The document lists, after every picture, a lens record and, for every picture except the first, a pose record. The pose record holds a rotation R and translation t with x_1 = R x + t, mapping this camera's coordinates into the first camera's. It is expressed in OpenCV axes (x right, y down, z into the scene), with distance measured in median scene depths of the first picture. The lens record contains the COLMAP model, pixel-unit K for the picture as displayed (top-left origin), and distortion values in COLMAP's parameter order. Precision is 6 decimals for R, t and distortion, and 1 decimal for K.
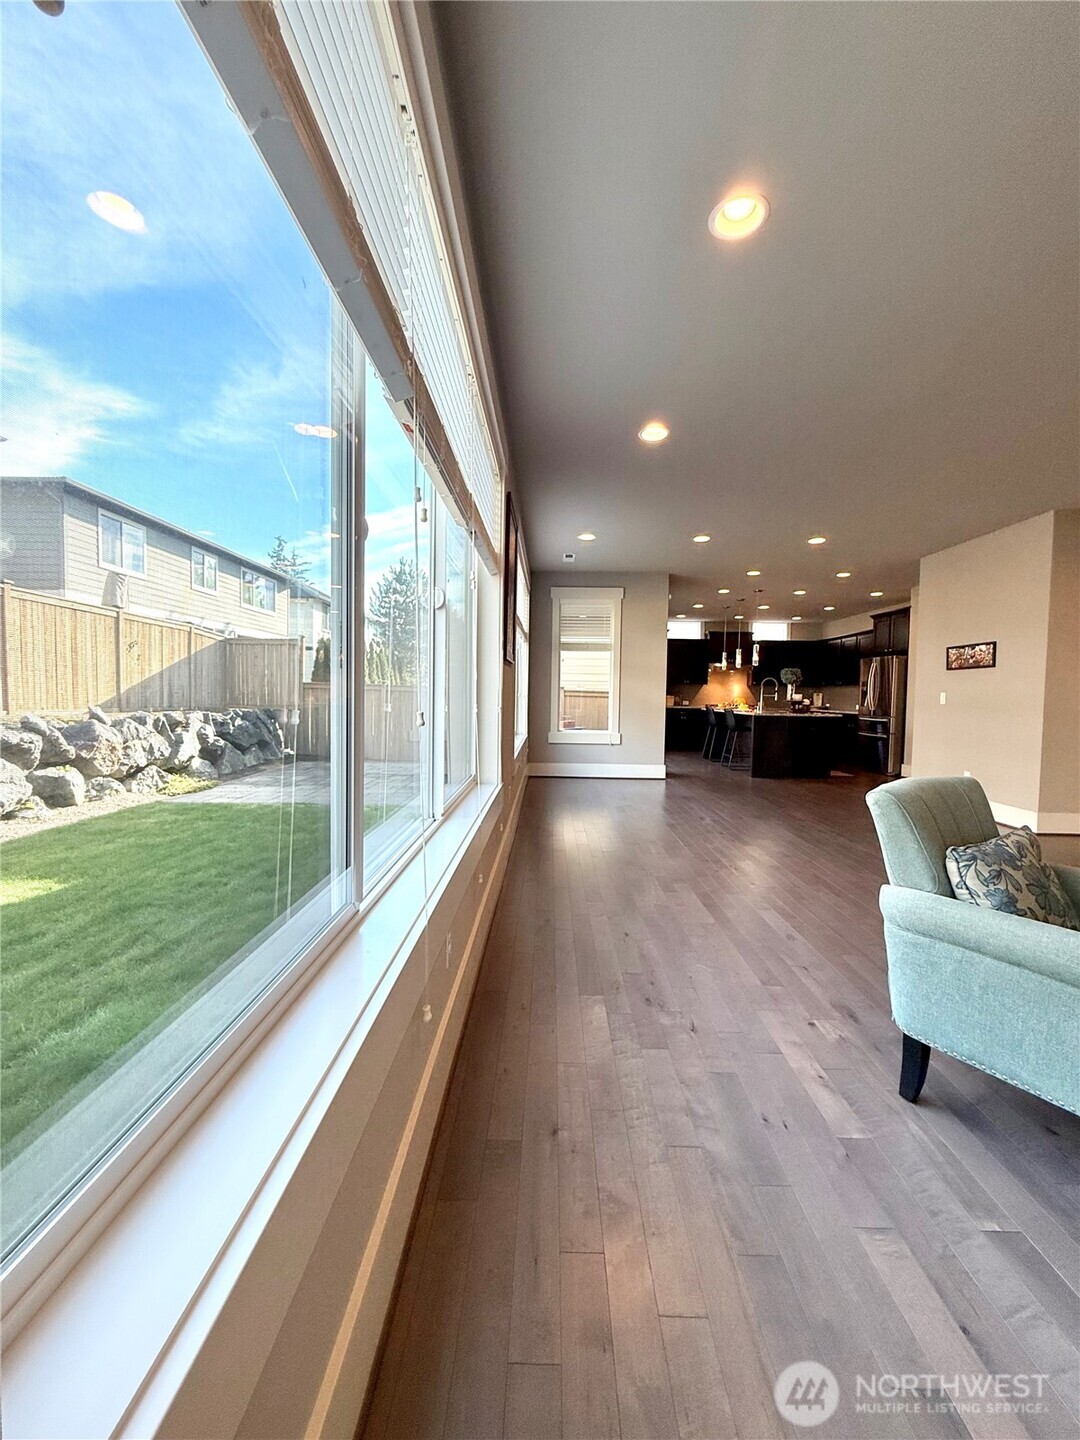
lens RADIAL K [[583.5, 0, 544.3], [0, 583.5, 742.8], [0, 0, 1]] dist [0.008815, 0.000176]
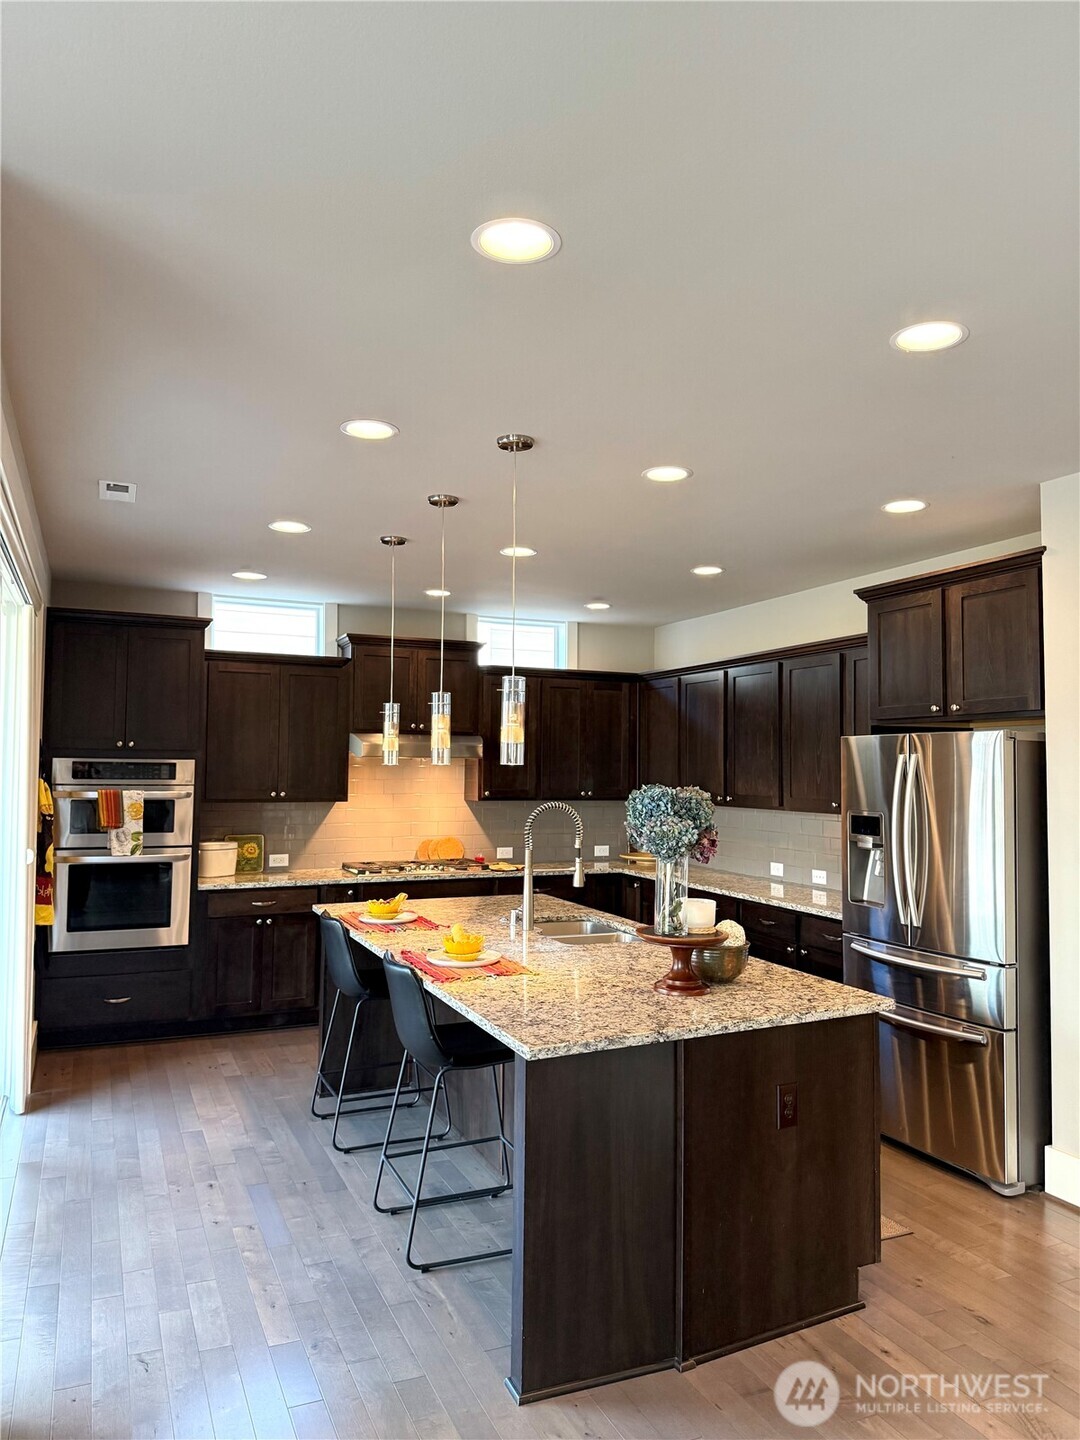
lens RADIAL K [[1027.9, 0, 539.5], [0, 1027.9, 713.2], [0, 0, 1]] dist [0.081419, -0.029720]
pose [[0.914185, 0.009605, 0.405183, 0.187317], [0.043719, 0.991549, -0.122147, -0.092960], [-0.402931, 0.129379, 0.906039, 0.567488]]
